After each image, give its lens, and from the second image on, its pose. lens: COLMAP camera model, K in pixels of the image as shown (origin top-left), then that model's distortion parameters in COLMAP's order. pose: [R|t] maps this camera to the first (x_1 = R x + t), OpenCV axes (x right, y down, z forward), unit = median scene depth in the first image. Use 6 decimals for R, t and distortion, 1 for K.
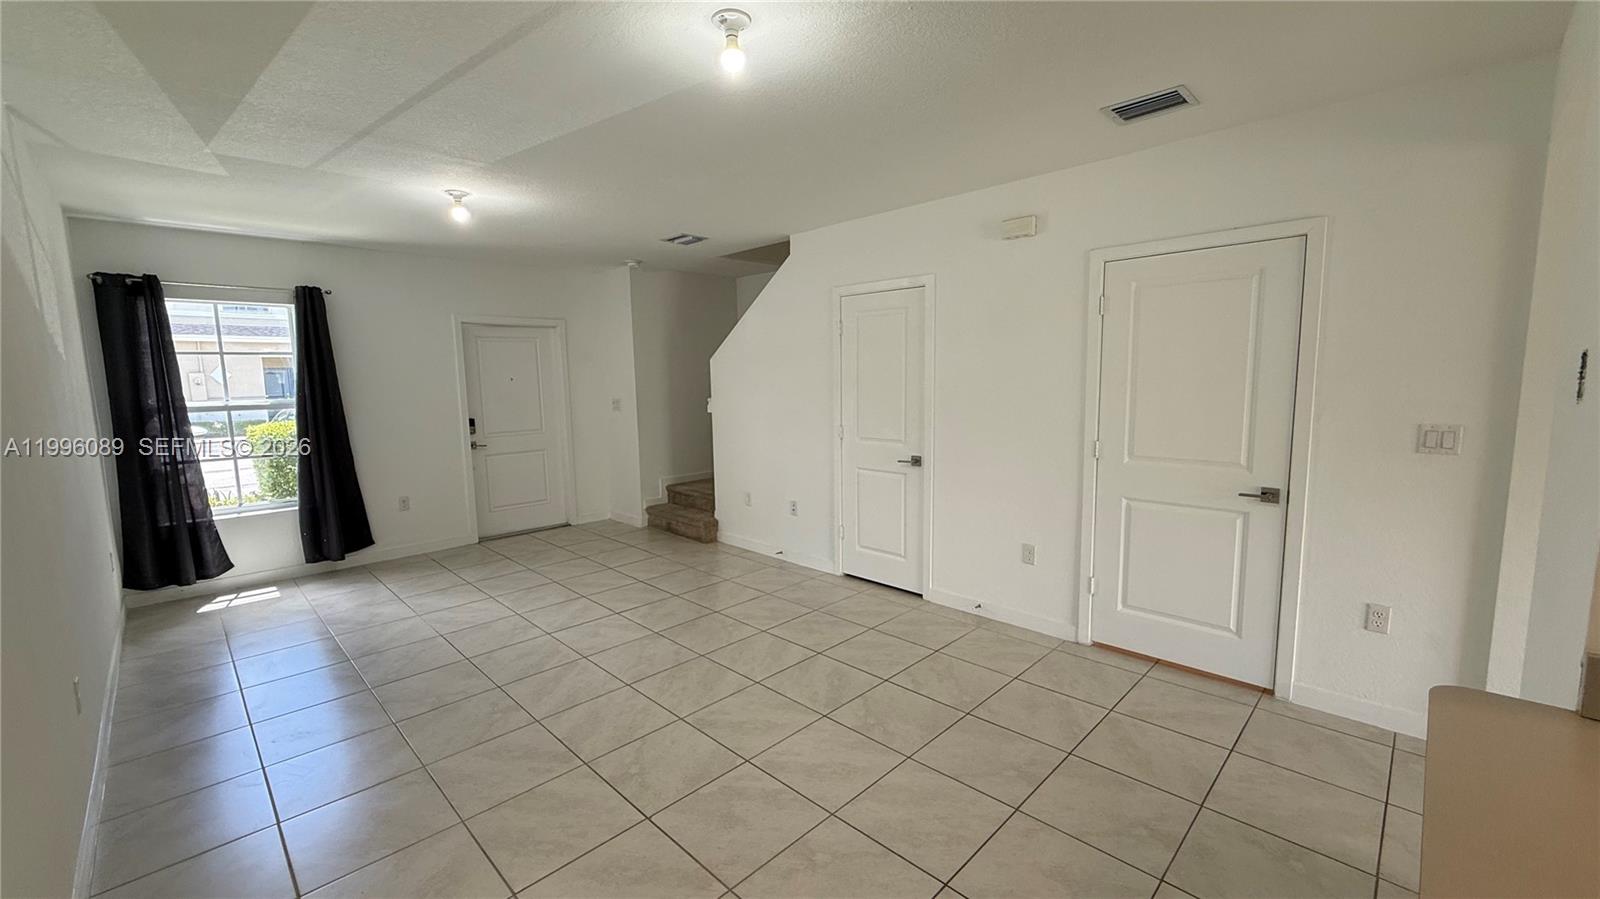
lens RADIAL K [[637.4, 0, 800.6], [0, 637.4, 450.8], [0, 0, 1]] dist [-0.001563, -0.000296]
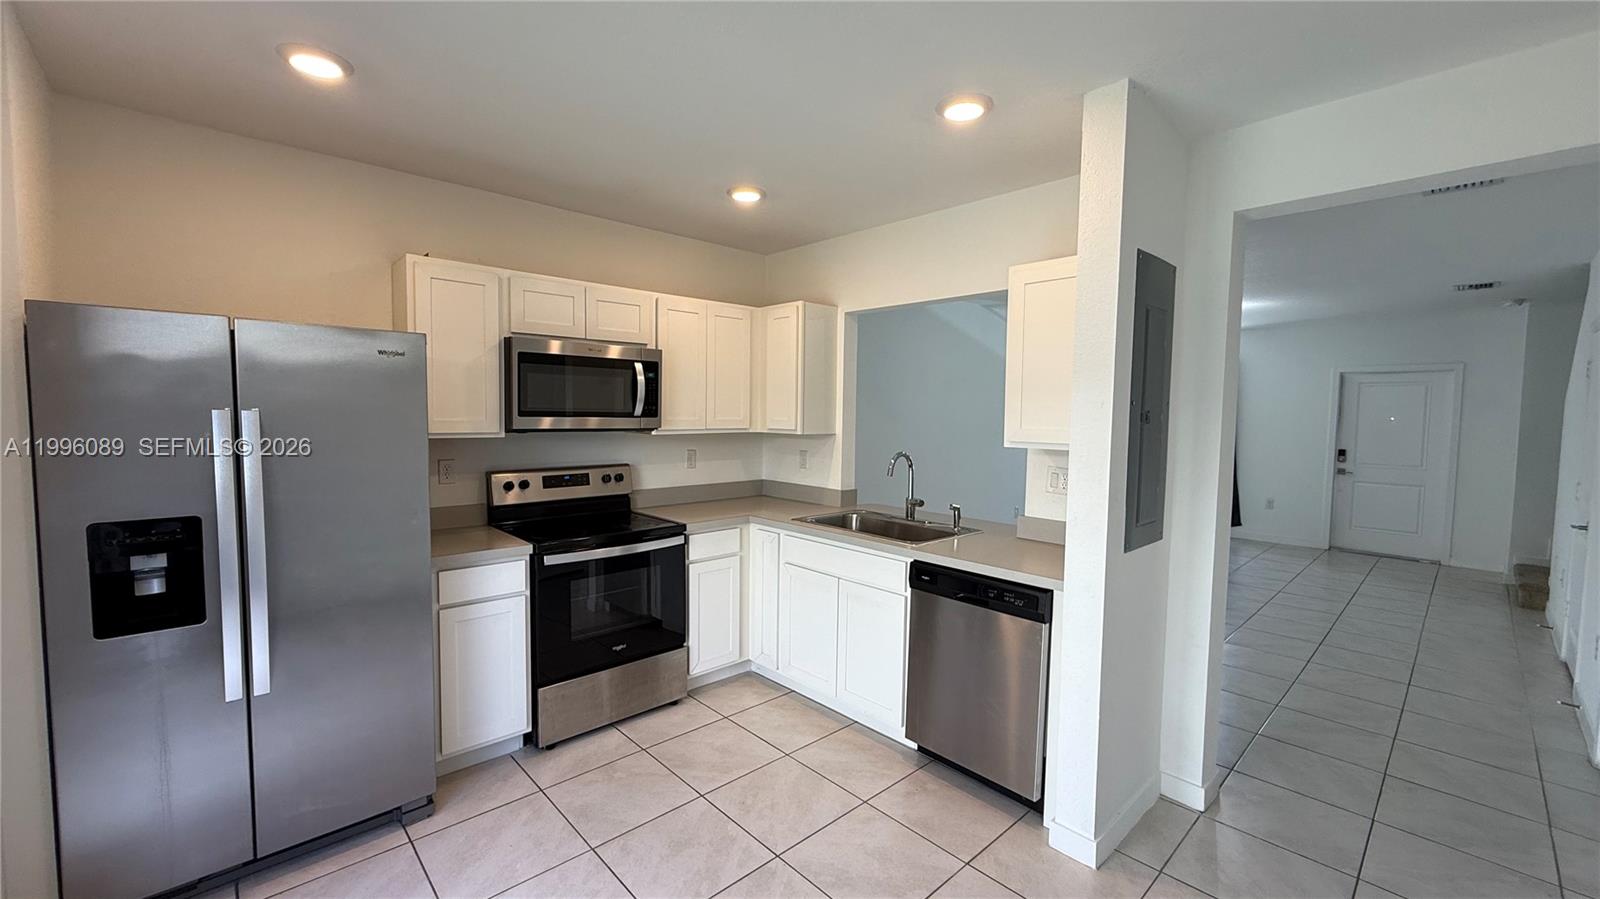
lens RADIAL K [[637.4, 0, 792.3], [0, 637.4, 449.7], [0, 0, 1]] dist [-0.001563, -0.000296]
pose [[-0.050971, 0.076978, -0.995729, 0.921367], [-0.128211, 0.988271, 0.082965, -0.019326], [0.990436, 0.131892, -0.040504, 0.001569]]
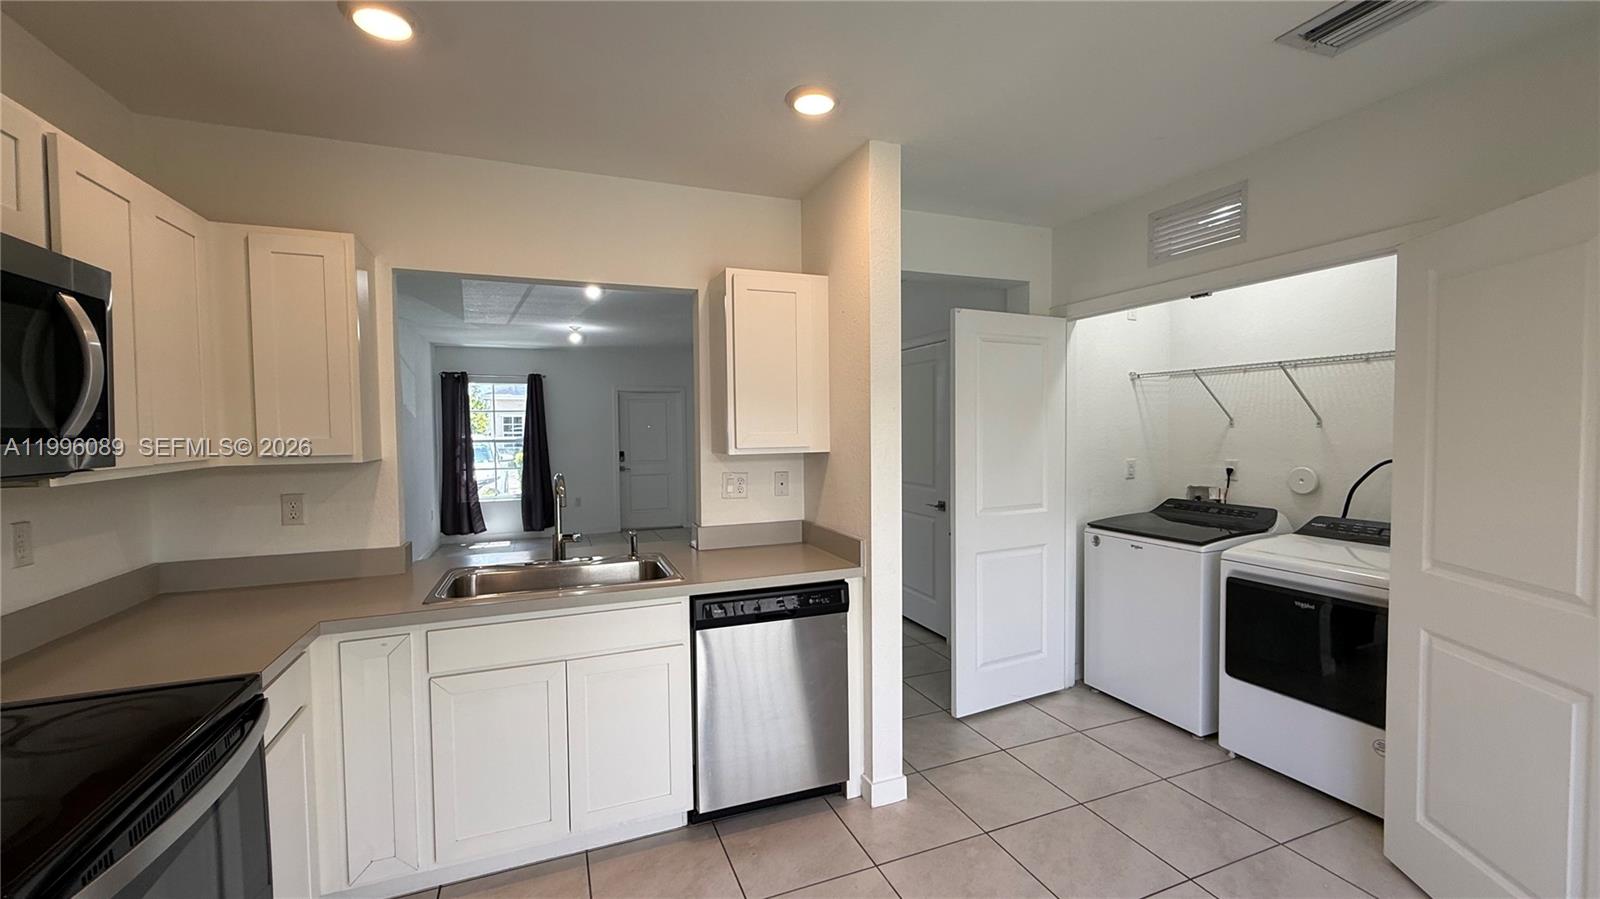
lens RADIAL K [[637.4, 0, 803.2], [0, 637.4, 448.1], [0, 0, 1]] dist [-0.001563, -0.000296]
pose [[0.916630, 0.020232, -0.399224, 0.623480], [-0.051321, 0.996409, -0.067338, 0.028519], [0.396428, 0.082213, 0.914377, -0.305233]]
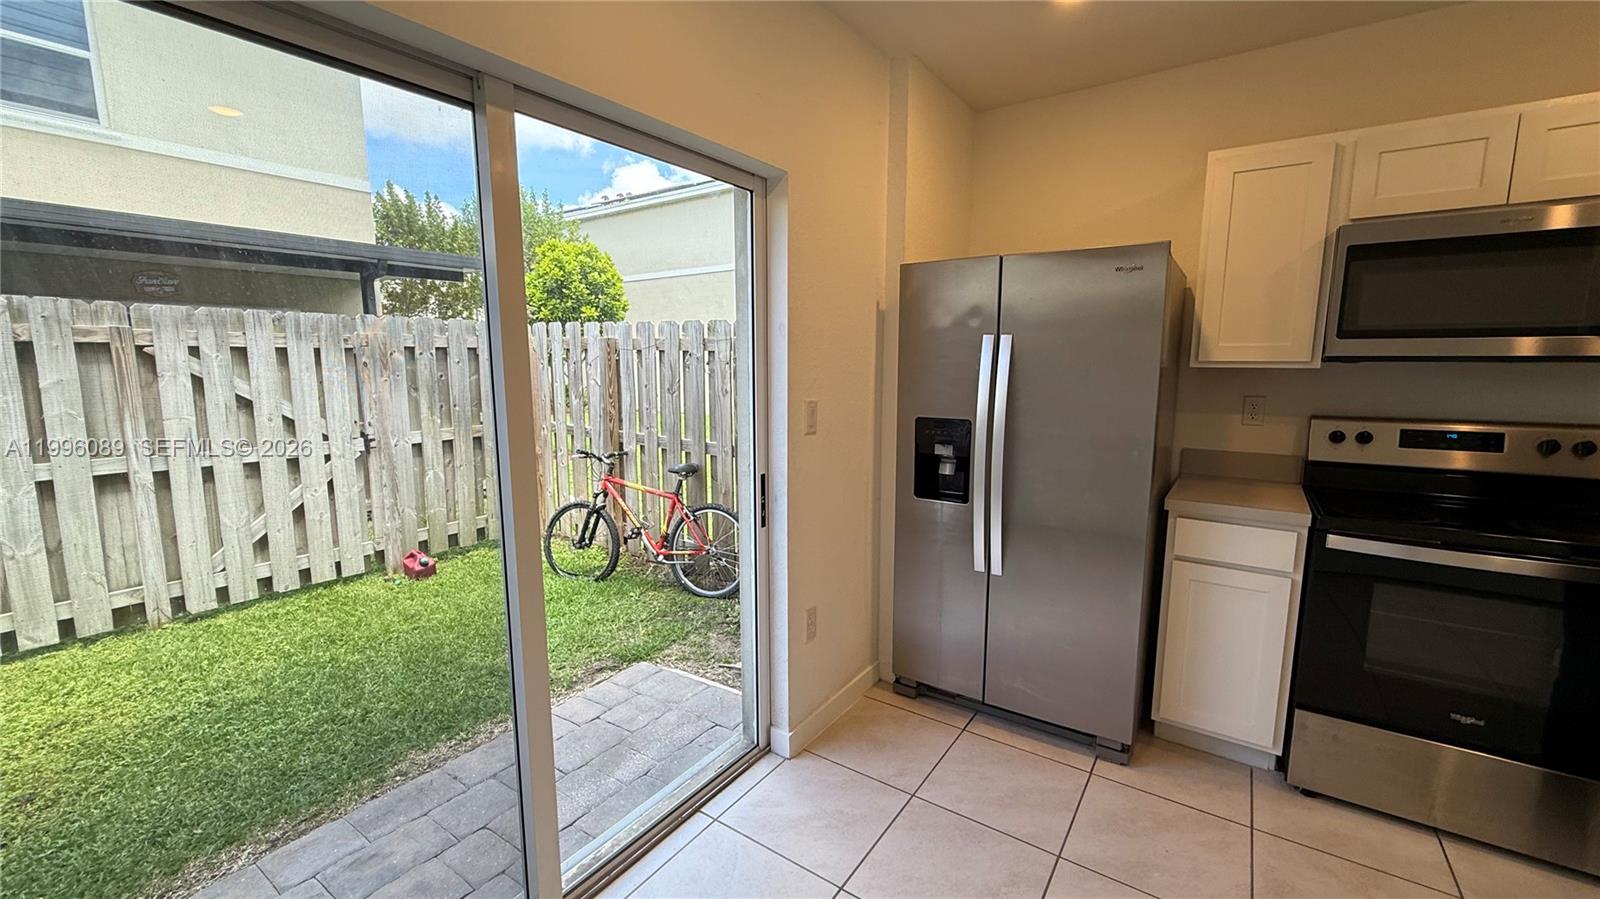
lens RADIAL K [[637.4, 0, 796.3], [0, 637.4, 449.2], [0, 0, 1]] dist [-0.001563, -0.000296]
pose [[-0.986401, 0.043403, -0.158520, 0.767070], [0.000799, 0.965755, 0.259455, -0.007213], [0.164352, 0.255801, -0.952657, 0.087566]]
